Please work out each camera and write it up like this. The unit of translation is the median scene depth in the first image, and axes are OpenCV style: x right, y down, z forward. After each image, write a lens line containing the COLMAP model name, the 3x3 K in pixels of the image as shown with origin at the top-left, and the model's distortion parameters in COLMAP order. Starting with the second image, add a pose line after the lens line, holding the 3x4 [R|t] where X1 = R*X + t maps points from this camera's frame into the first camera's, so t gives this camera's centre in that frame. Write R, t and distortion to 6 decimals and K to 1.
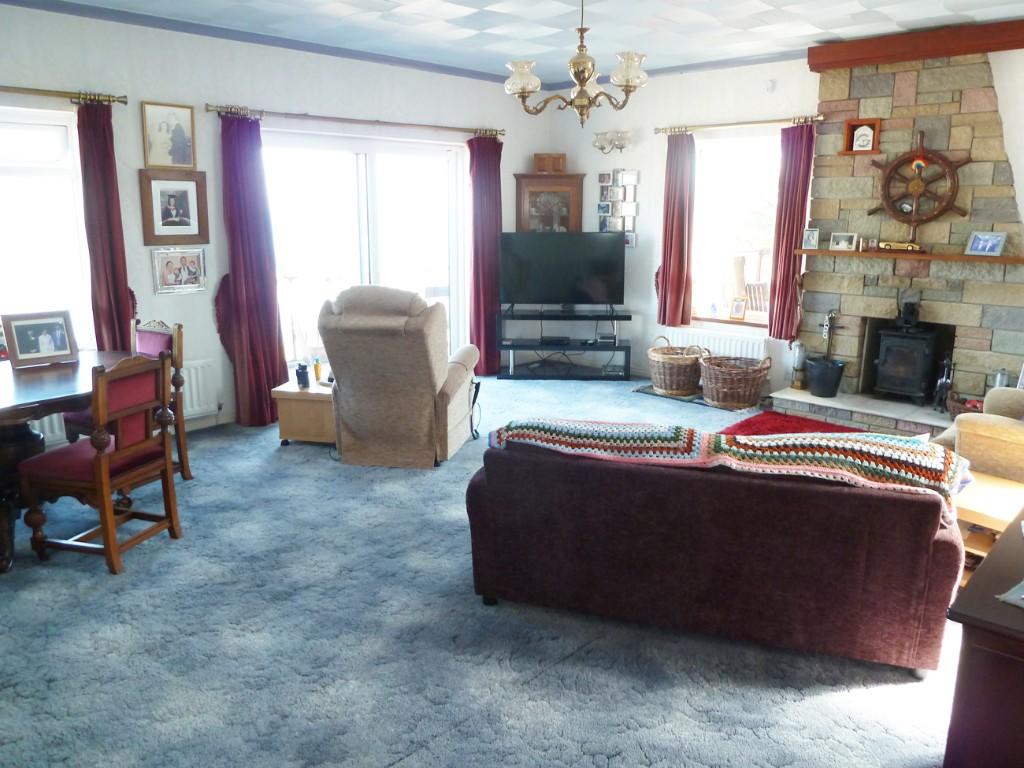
lens RADIAL K [[758.4, 0, 512.0], [0, 758.4, 384.0], [0, 0, 1]] dist [-0.030052, 0.004891]
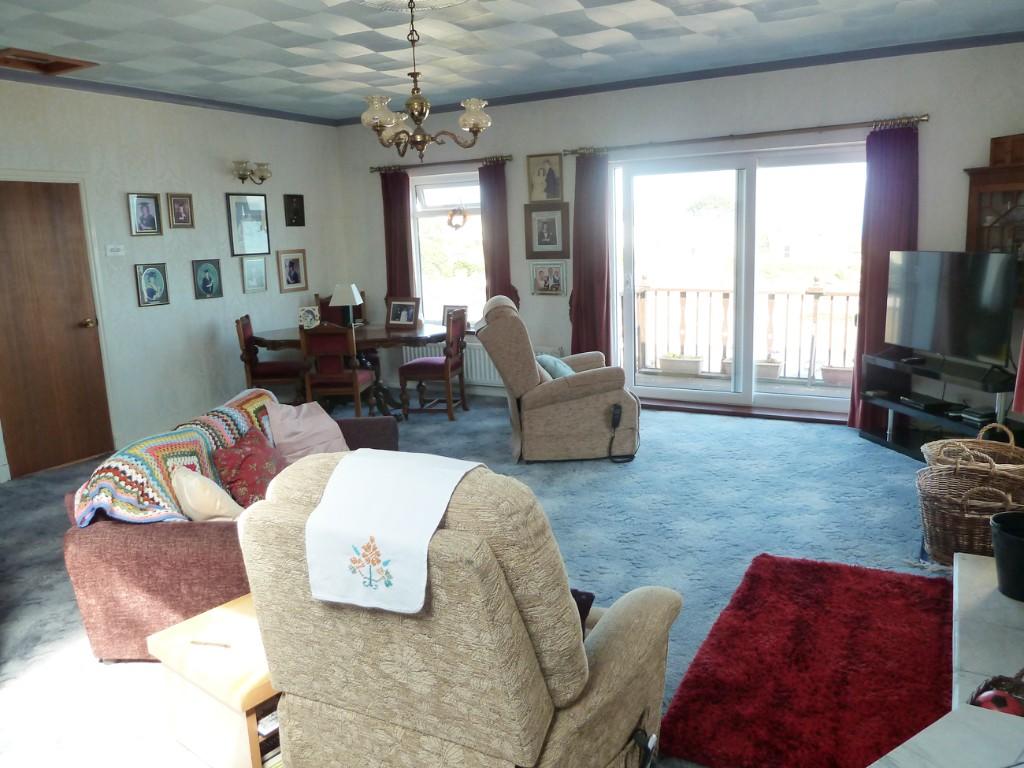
lens RADIAL K [[758.4, 0, 512.0], [0, 758.4, 384.0], [0, 0, 1]] dist [-0.030052, 0.004891]
pose [[0.263298, 0.174243, -0.948849, 0.847170], [-0.181332, 0.974962, 0.128720, -0.131377], [0.947519, 0.138165, 0.288301, 0.590171]]
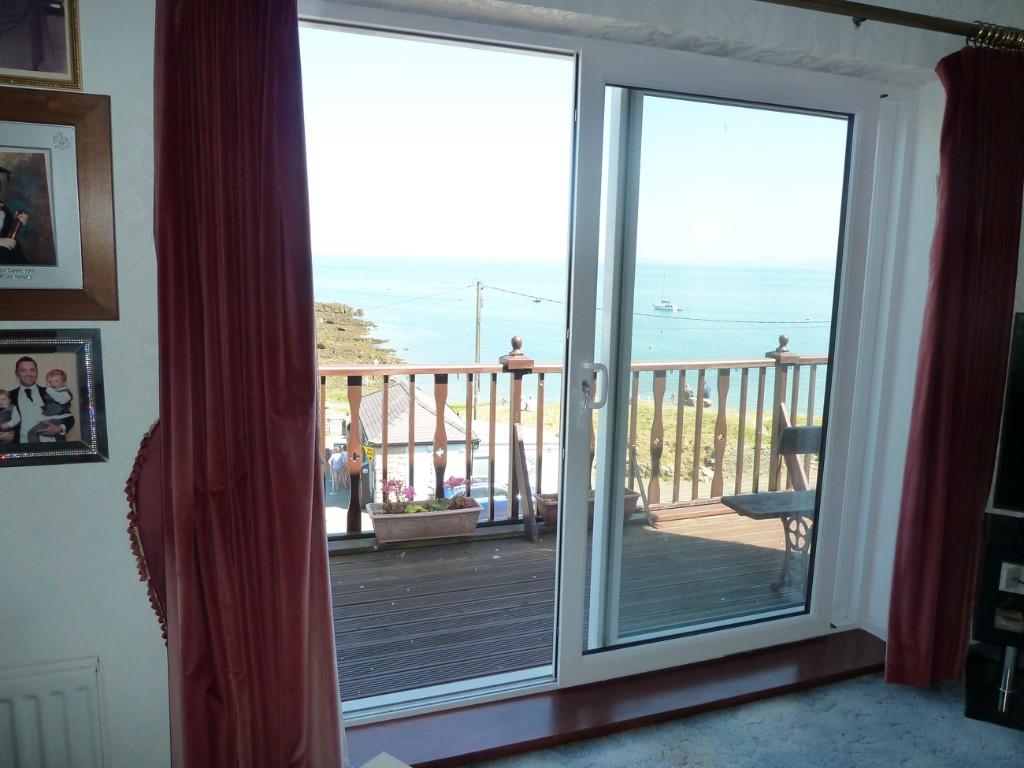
lens RADIAL K [[758.4, 0, 512.0], [0, 758.4, 384.0], [0, 0, 1]] dist [-0.030052, 0.004891]
pose [[0.910809, 0.089474, -0.403016, -0.116536], [-0.117156, 0.992116, -0.044508, -0.169835], [0.395856, 0.087754, 0.914110, 0.798714]]
